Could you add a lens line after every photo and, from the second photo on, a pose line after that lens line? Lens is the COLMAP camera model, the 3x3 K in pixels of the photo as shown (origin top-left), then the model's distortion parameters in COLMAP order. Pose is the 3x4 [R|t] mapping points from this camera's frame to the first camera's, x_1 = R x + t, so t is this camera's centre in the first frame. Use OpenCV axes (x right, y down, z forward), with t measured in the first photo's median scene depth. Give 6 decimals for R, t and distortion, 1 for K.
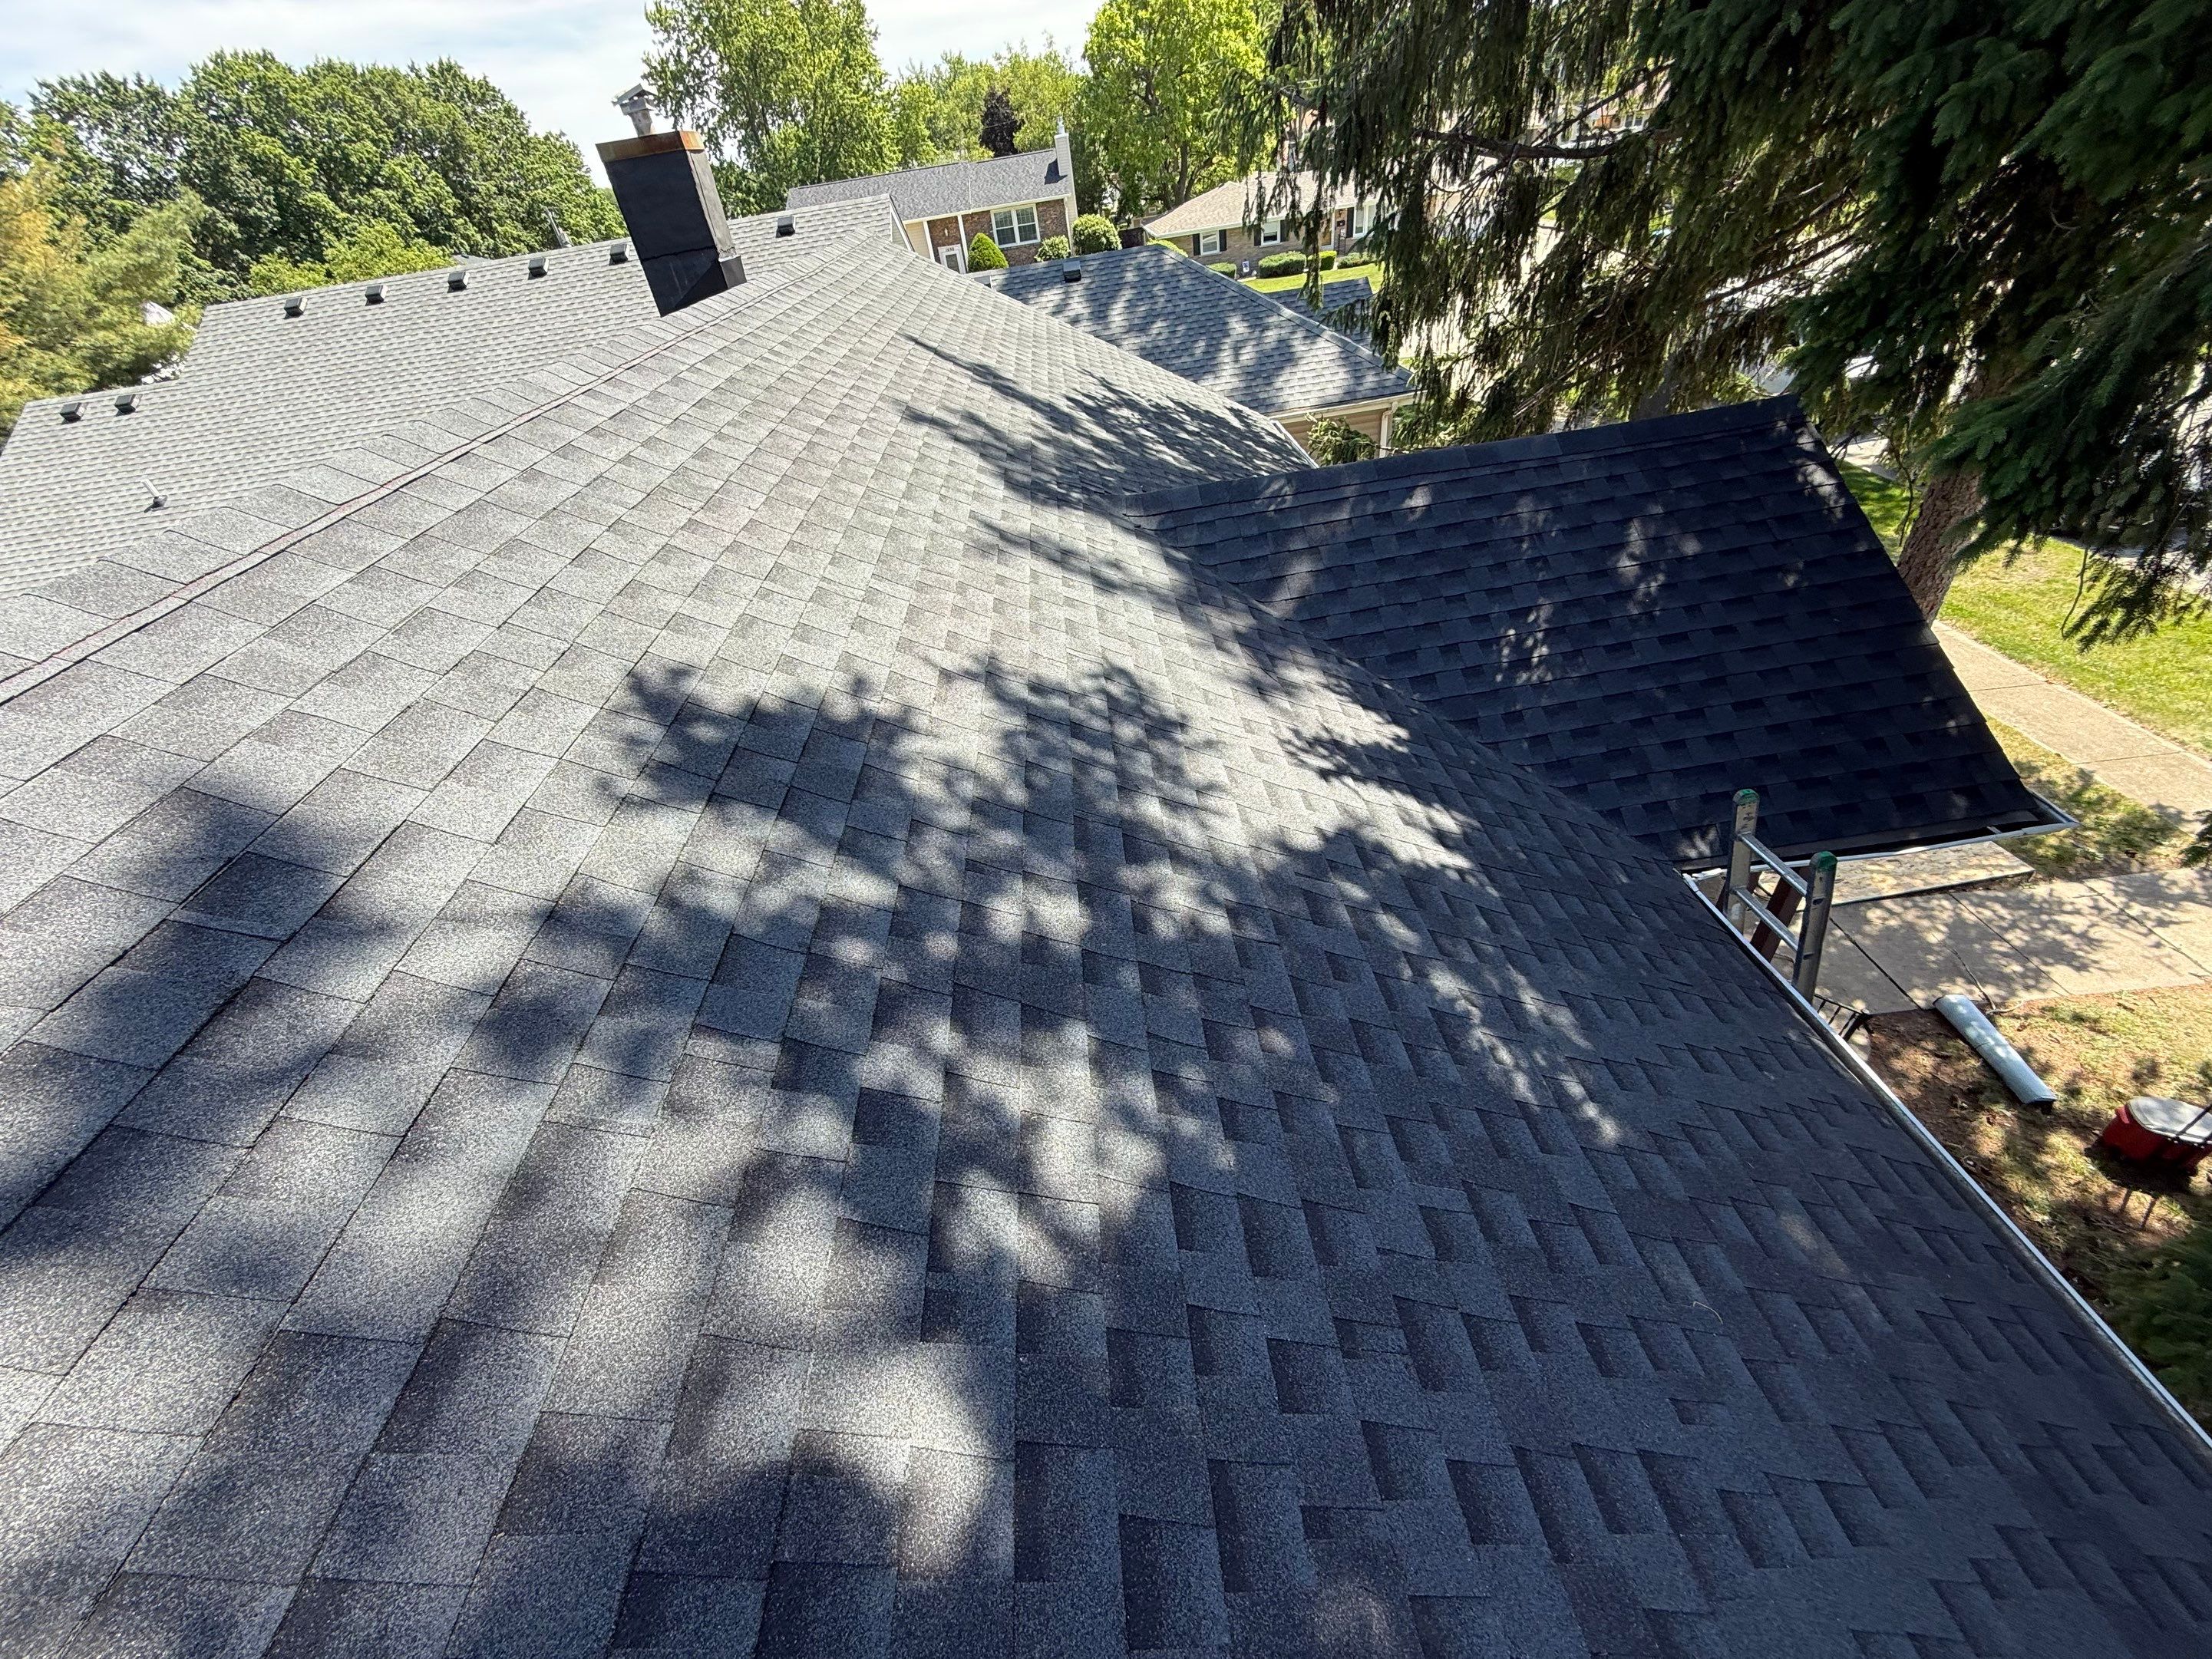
lens RADIAL K [[873.2, 0, 1116.1], [0, 873.2, 820.9], [0, 0, 1]] dist [-0.002661, -0.000034]
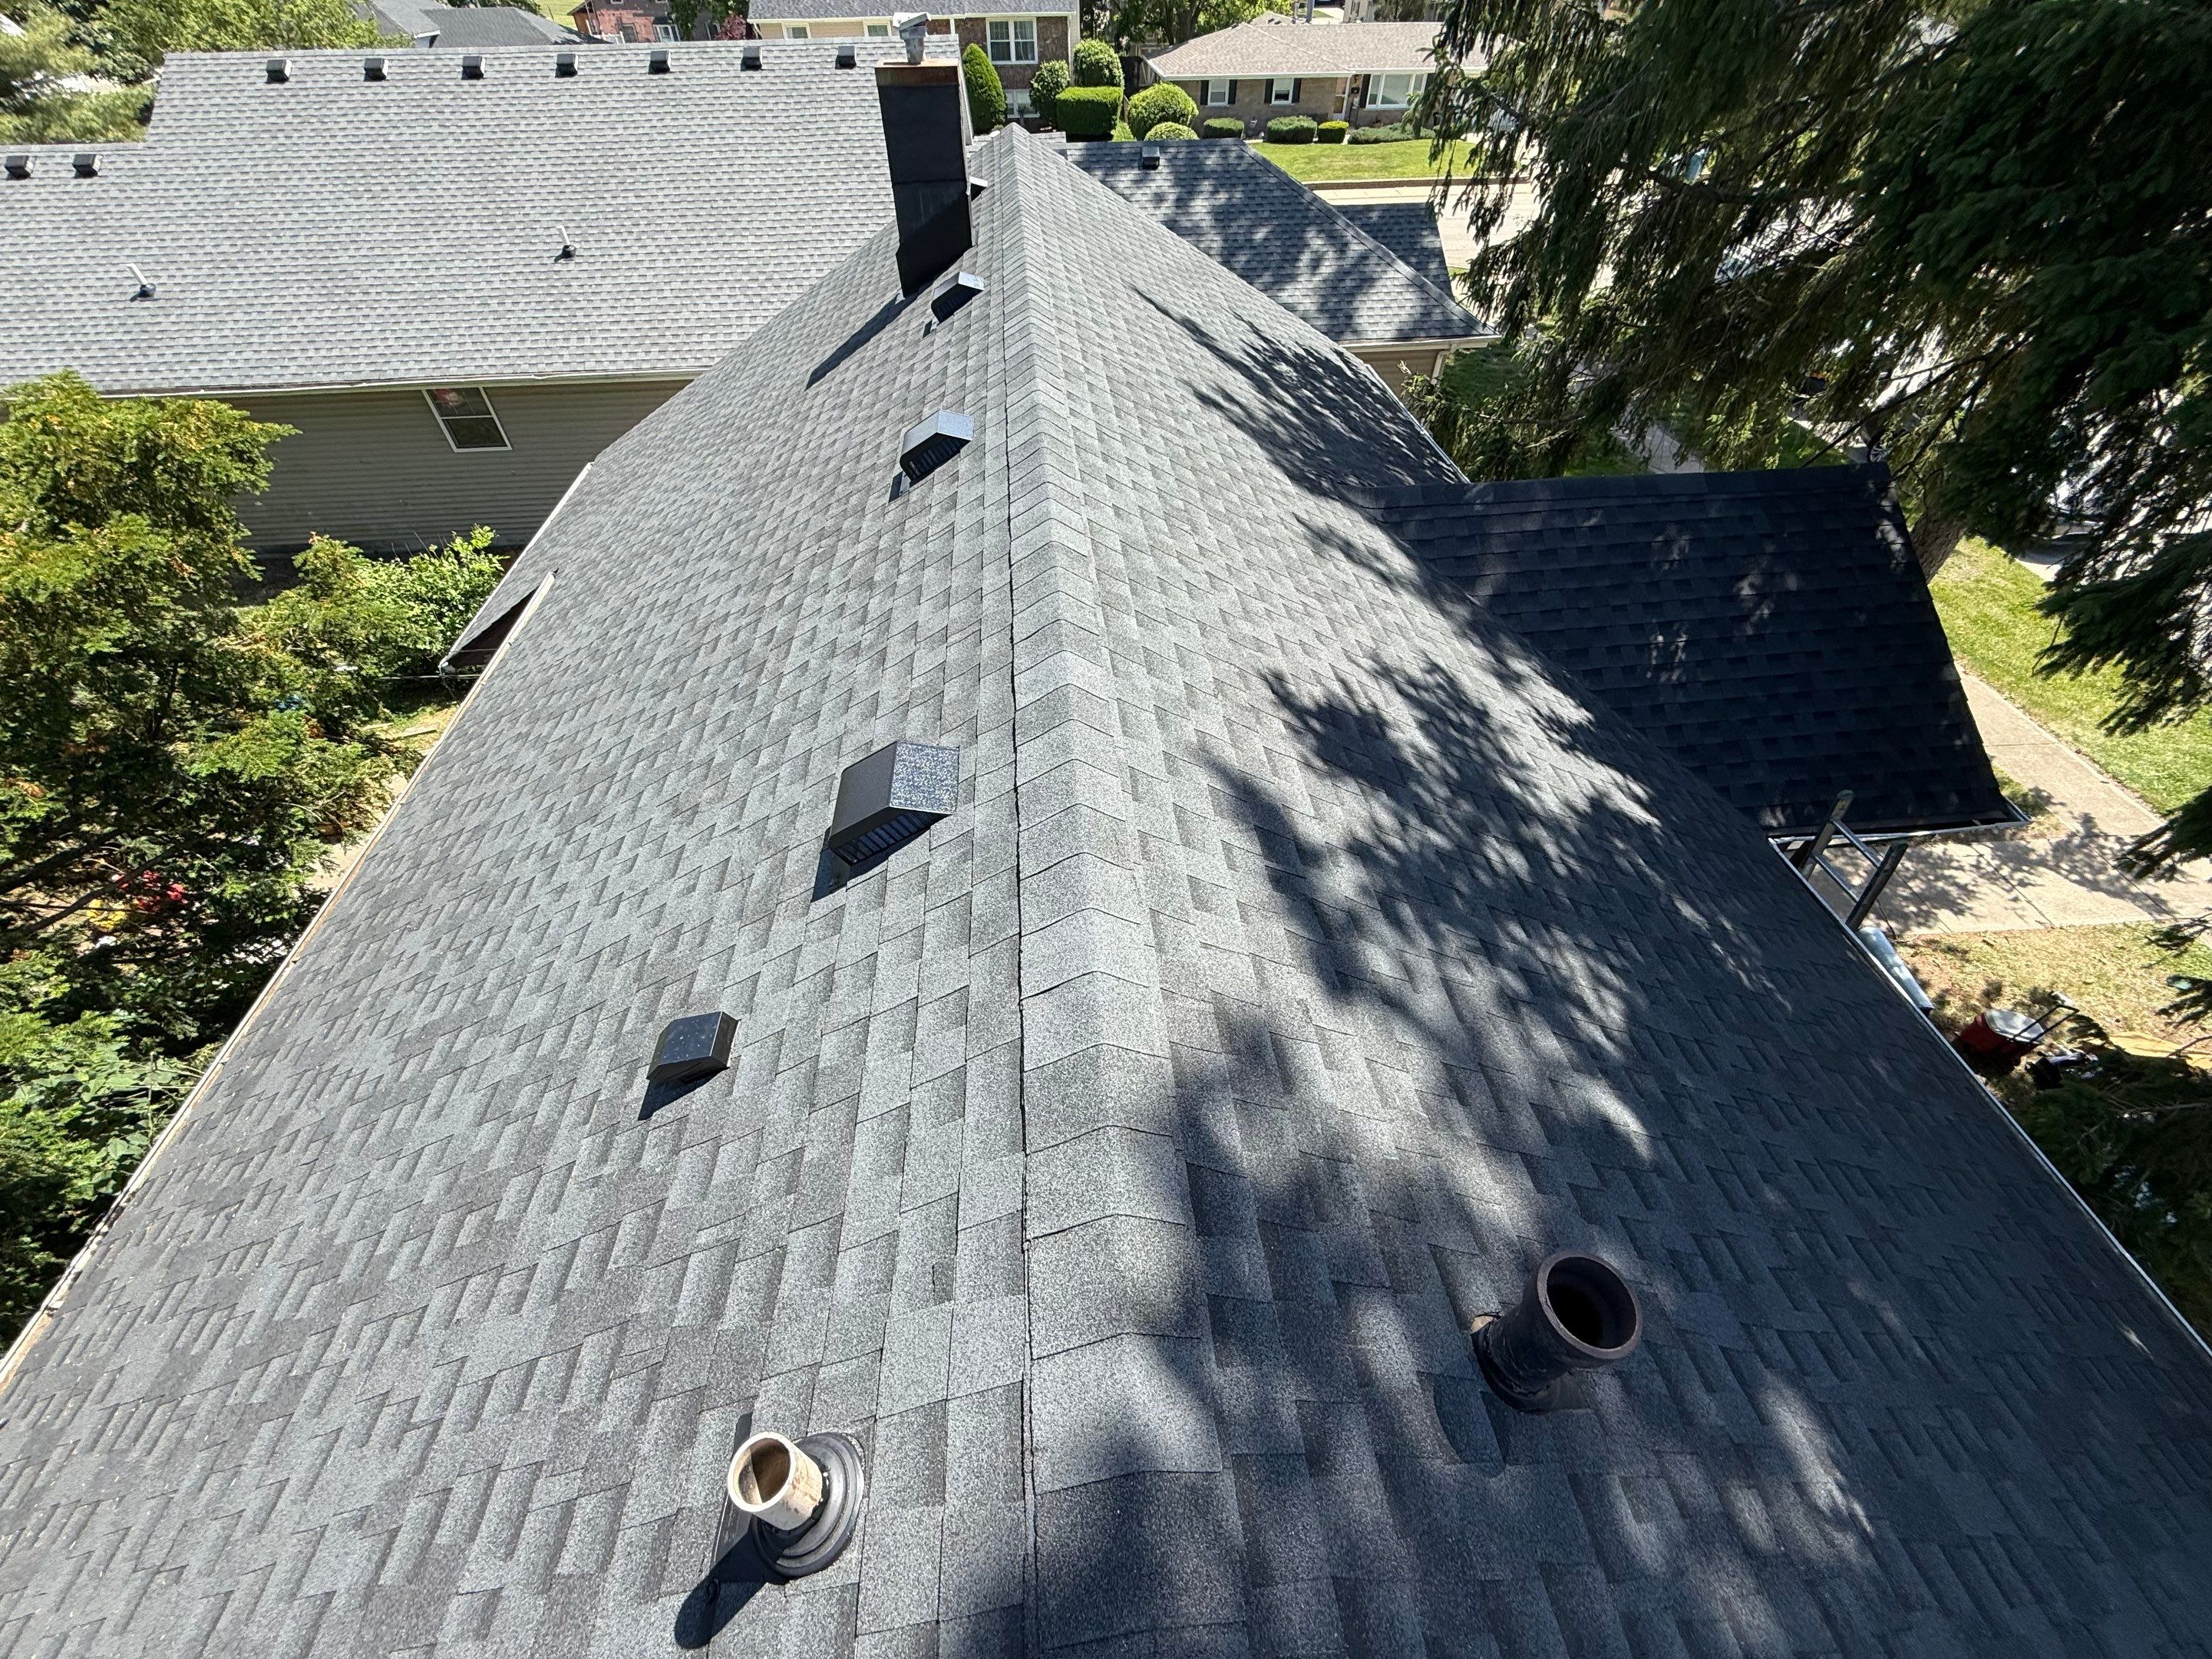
lens RADIAL K [[873.2, 0, 1101.0], [0, 873.2, 826.9], [0, 0, 1]] dist [-0.002661, -0.000034]
pose [[0.993157, 0.068883, 0.094306, -0.308231], [-0.081762, 0.986724, 0.140326, -0.035769], [-0.083387, -0.147077, 0.985604, -0.161852]]
